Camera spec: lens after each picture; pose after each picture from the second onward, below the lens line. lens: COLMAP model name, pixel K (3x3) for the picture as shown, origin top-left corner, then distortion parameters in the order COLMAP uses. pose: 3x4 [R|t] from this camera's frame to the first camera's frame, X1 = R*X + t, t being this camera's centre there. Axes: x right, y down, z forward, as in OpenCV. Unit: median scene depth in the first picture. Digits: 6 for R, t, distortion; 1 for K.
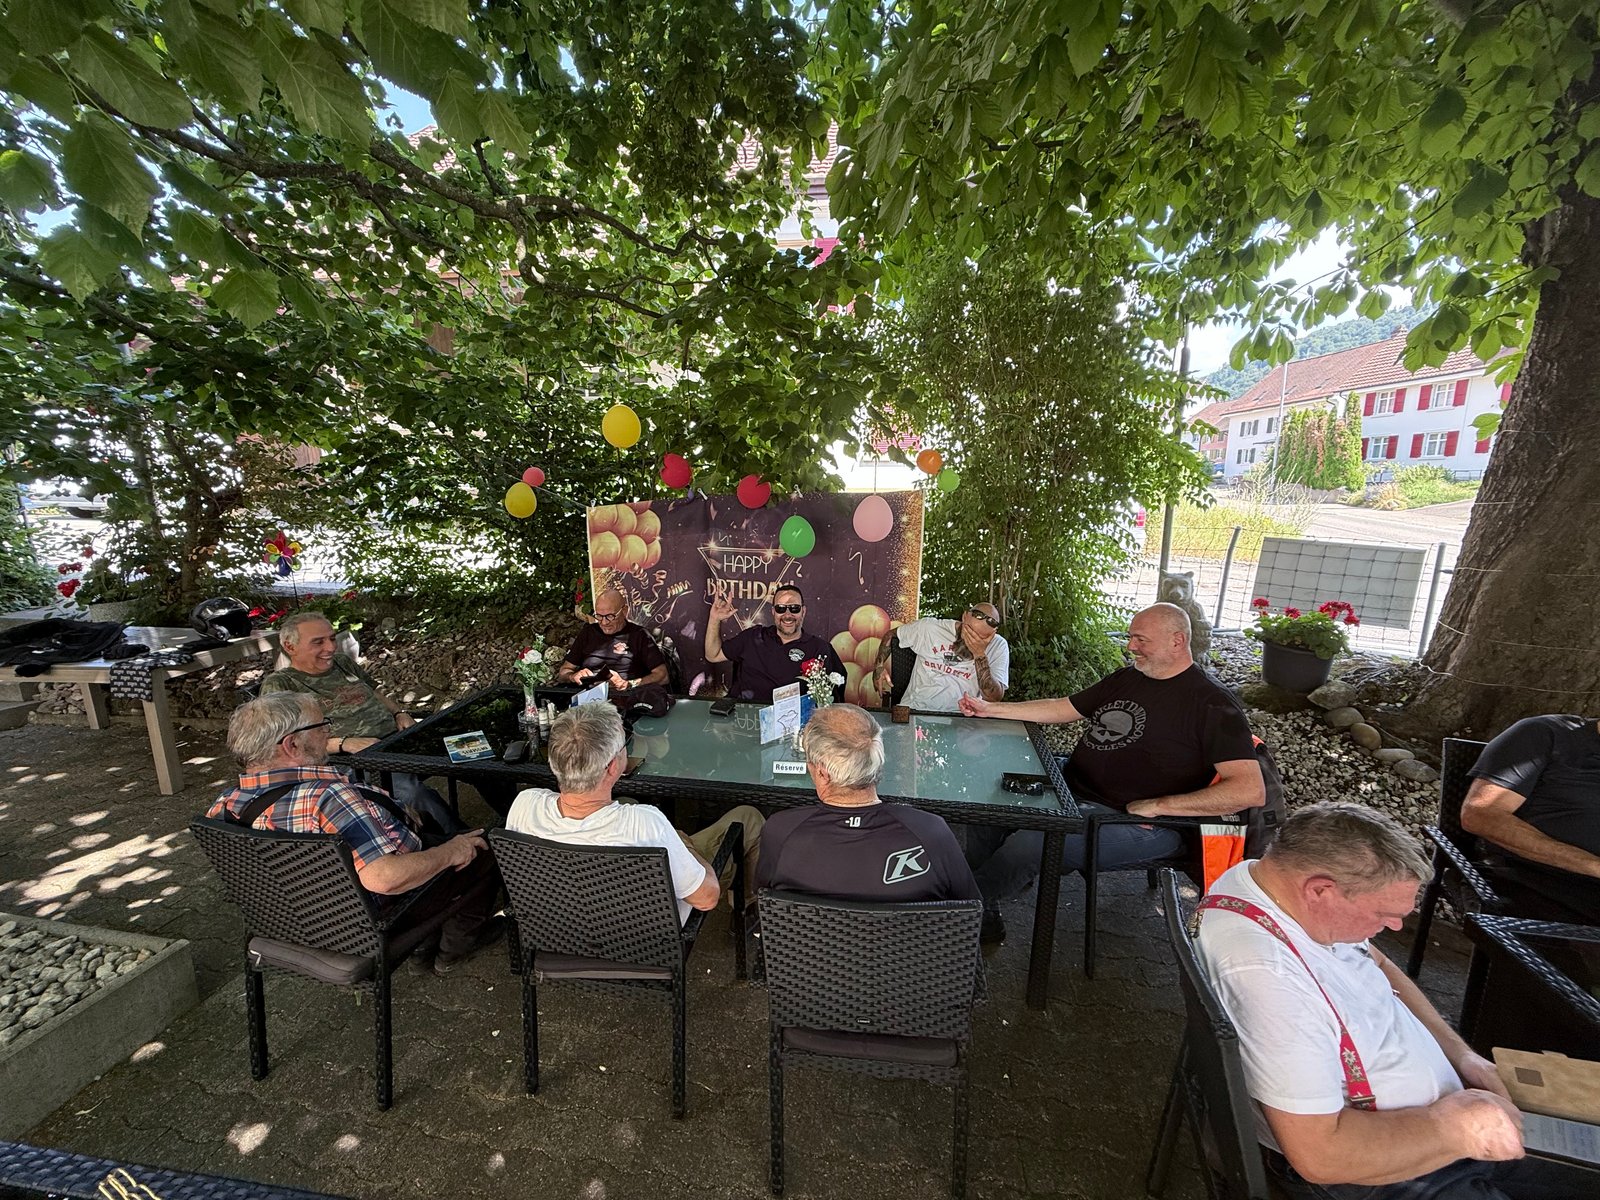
lens RADIAL K [[642.5, 0, 800.0], [0, 642.5, 600.0], [0, 0, 1]] dist [0.012341, -0.000177]
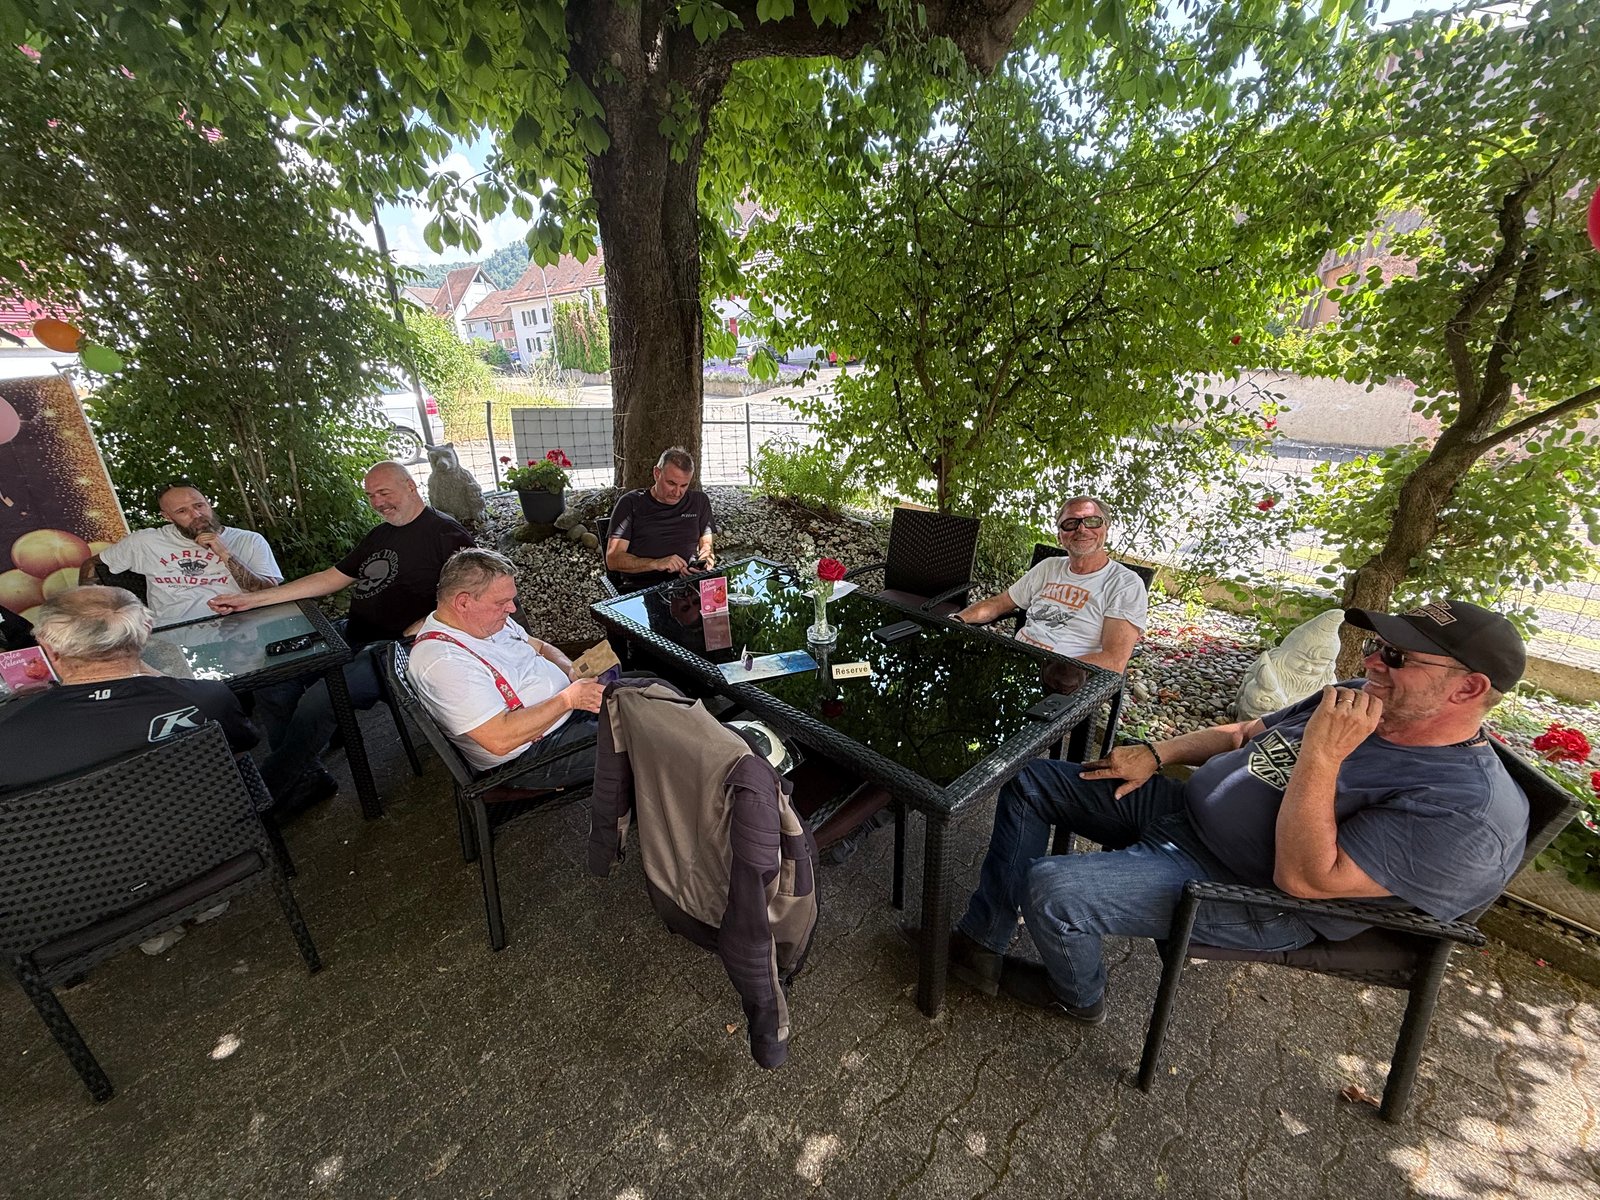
lens RADIAL K [[642.5, 0, 800.0], [0, 642.5, 600.0], [0, 0, 1]] dist [0.012341, -0.000177]
pose [[0.583546, -0.305782, 0.752310, 0.028023], [0.186290, 0.952101, 0.242488, 0.058579], [-0.790424, -0.001355, 0.612559, -0.178503]]
